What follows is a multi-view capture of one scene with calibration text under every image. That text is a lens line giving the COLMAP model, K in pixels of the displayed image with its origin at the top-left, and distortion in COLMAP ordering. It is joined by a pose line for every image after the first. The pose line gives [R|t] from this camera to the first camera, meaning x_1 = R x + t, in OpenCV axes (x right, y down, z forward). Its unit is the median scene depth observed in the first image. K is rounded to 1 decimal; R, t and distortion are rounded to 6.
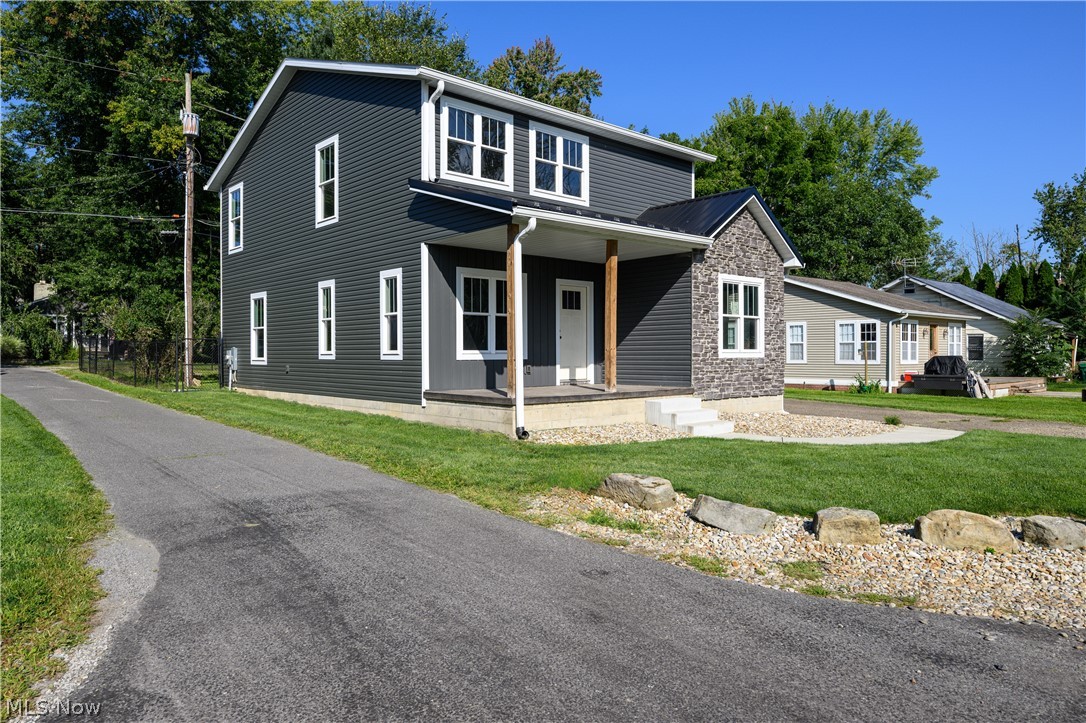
lens RADIAL K [[710.3, 0, 532.2], [0, 710.3, 354.8], [0, 0, 1]] dist [-0.004518, -0.008458]
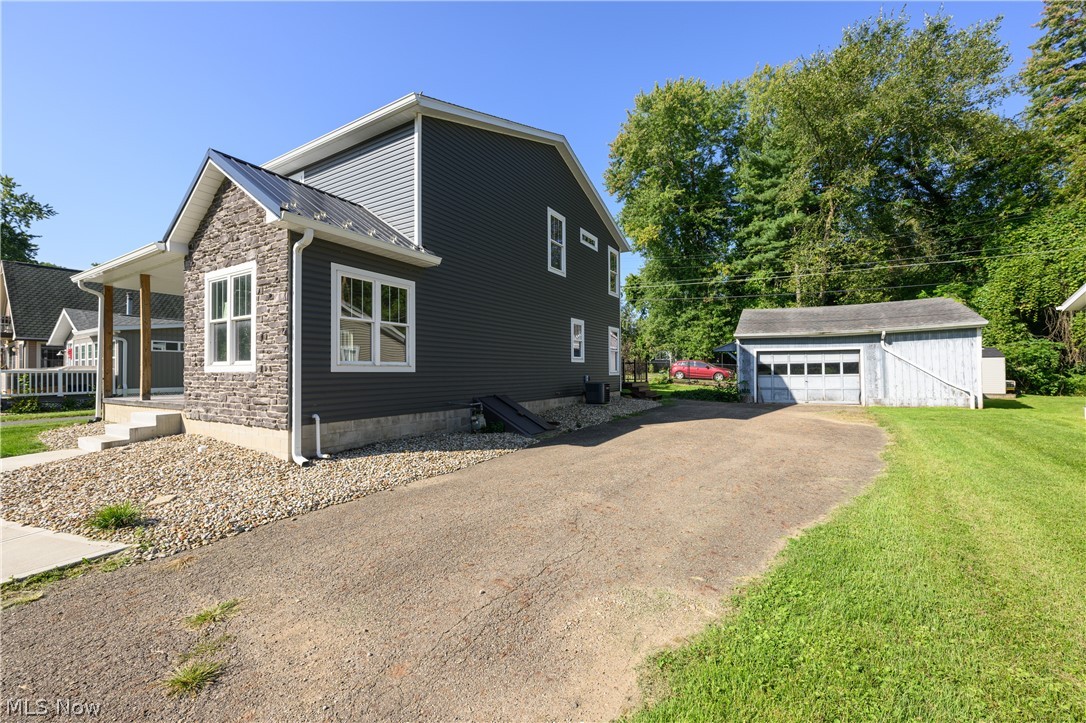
lens RADIAL K [[433.6, 0, 545.4], [0, 433.6, 364.8], [0, 0, 1]] dist [0.000192, 0.000212]
pose [[0.308895, -0.013076, -0.951006, 0.832801], [0.002611, 0.999913, -0.012901, 0.002992], [0.951093, 0.001502, 0.308902, 1.154069]]
